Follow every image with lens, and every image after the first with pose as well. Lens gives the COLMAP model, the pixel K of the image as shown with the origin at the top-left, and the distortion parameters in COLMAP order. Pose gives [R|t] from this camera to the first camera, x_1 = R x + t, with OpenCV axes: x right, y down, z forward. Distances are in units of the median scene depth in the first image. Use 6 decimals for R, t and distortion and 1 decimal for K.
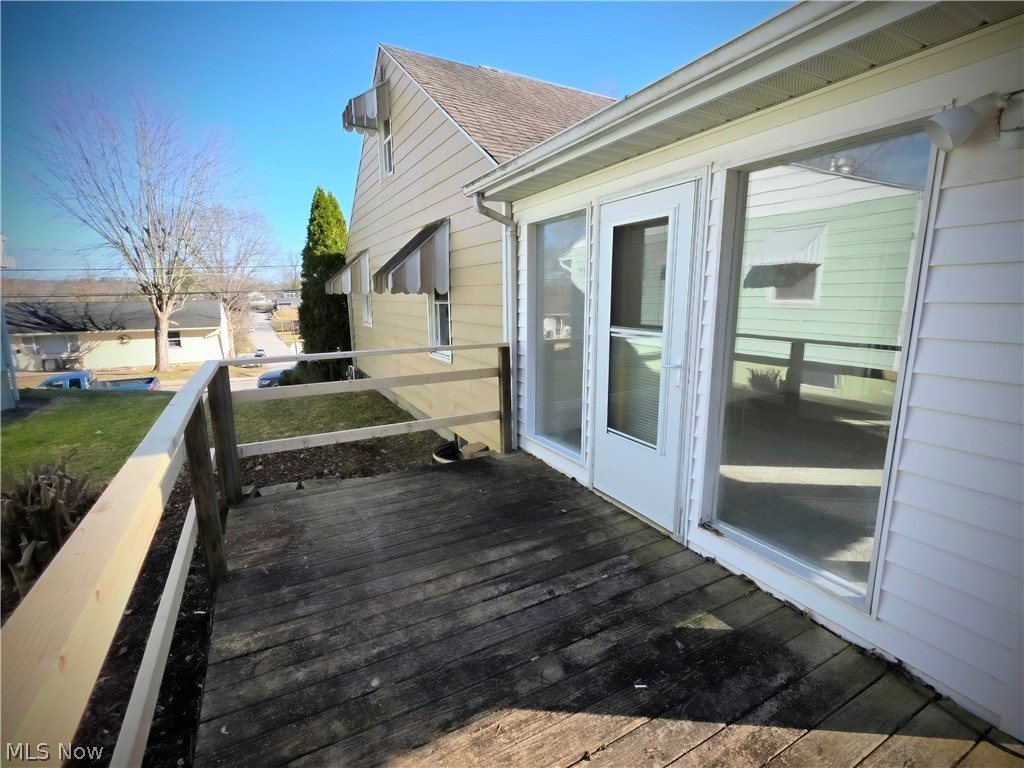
lens RADIAL K [[467.0, 0, 512.0], [0, 467.0, 384.0], [0, 0, 1]] dist [0.000258, -0.000039]
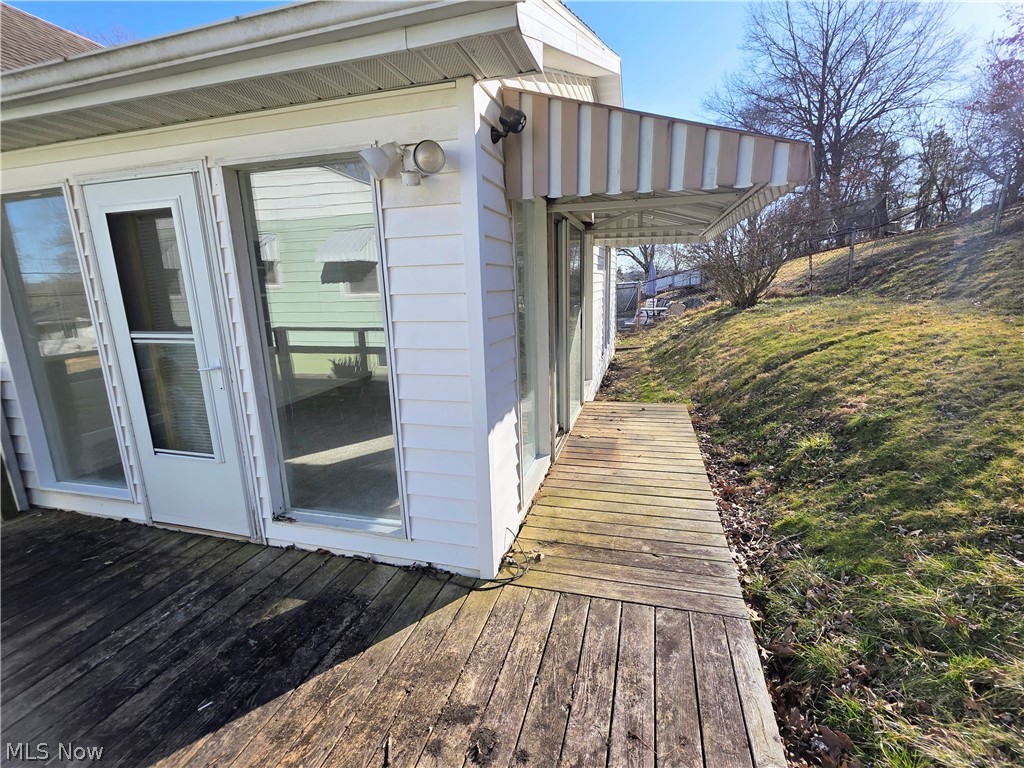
lens RADIAL K [[467.0, 0, 512.0], [0, 467.0, 384.0], [0, 0, 1]] dist [0.000258, -0.000039]
pose [[0.699347, -0.163033, 0.695941, 0.101698], [0.156350, 0.984954, 0.073622, 0.018292], [-0.697473, 0.057323, 0.714315, -0.098861]]
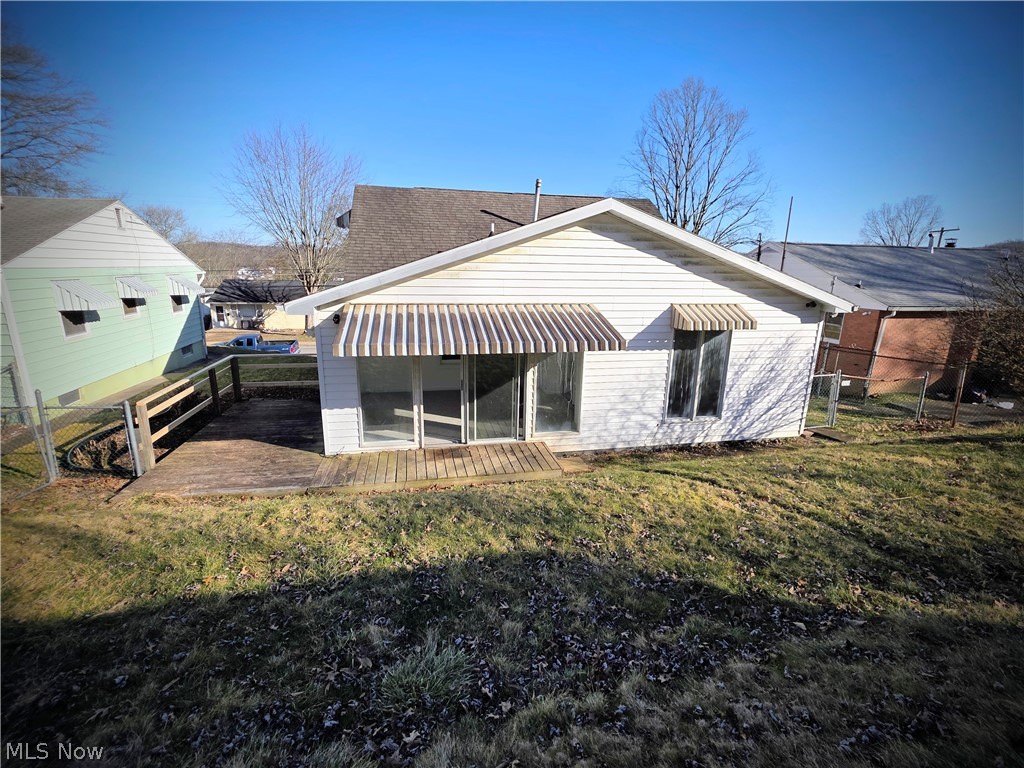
lens RADIAL K [[467.0, 0, 512.0], [0, 467.0, 384.0], [0, 0, 1]] dist [0.000258, -0.000039]
pose [[0.955349, 0.093721, -0.280222, 2.361817], [-0.076868, 0.994541, 0.070564, -0.246929], [0.285306, -0.045873, 0.957338, -1.688543]]
